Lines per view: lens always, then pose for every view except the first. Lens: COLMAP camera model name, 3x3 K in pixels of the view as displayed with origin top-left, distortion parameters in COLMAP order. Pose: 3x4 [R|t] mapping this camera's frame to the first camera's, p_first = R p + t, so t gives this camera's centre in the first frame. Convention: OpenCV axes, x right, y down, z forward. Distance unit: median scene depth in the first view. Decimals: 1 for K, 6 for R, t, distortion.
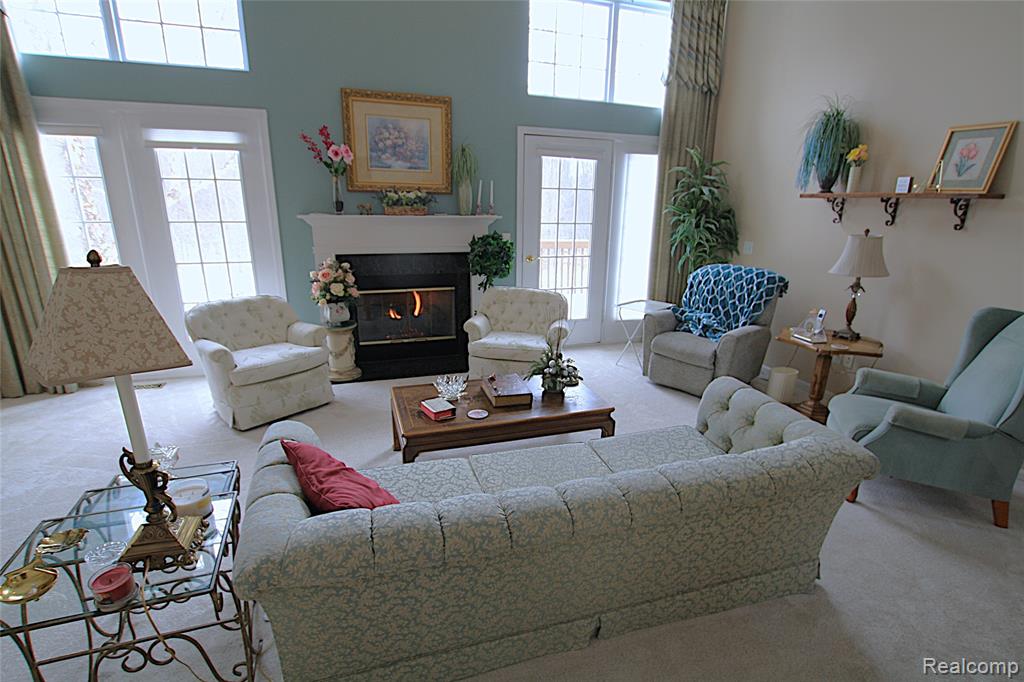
lens RADIAL K [[495.7, 0, 482.5], [0, 495.7, 359.2], [0, 0, 1]] dist [-0.011639, -0.001268]
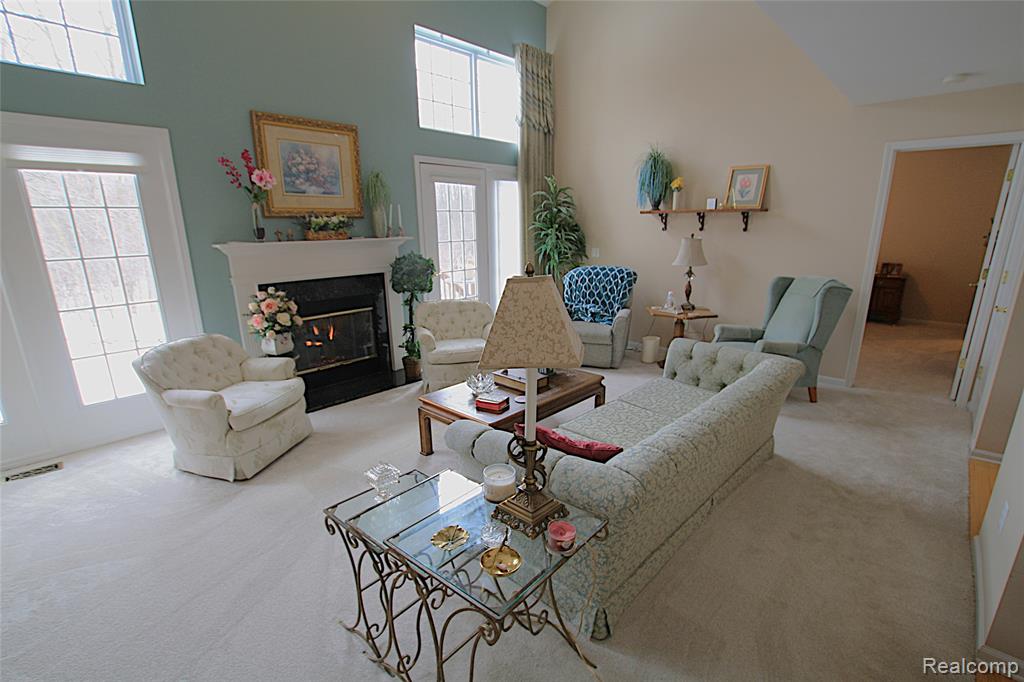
lens RADIAL K [[495.7, 0, 482.8], [0, 495.7, 362.8], [0, 0, 1]] dist [-0.011639, -0.001268]
pose [[0.879434, -0.155313, 0.449970, -0.390294], [0.169476, 0.985494, 0.008926, -0.001506], [-0.444829, 0.068410, 0.892999, -0.016274]]
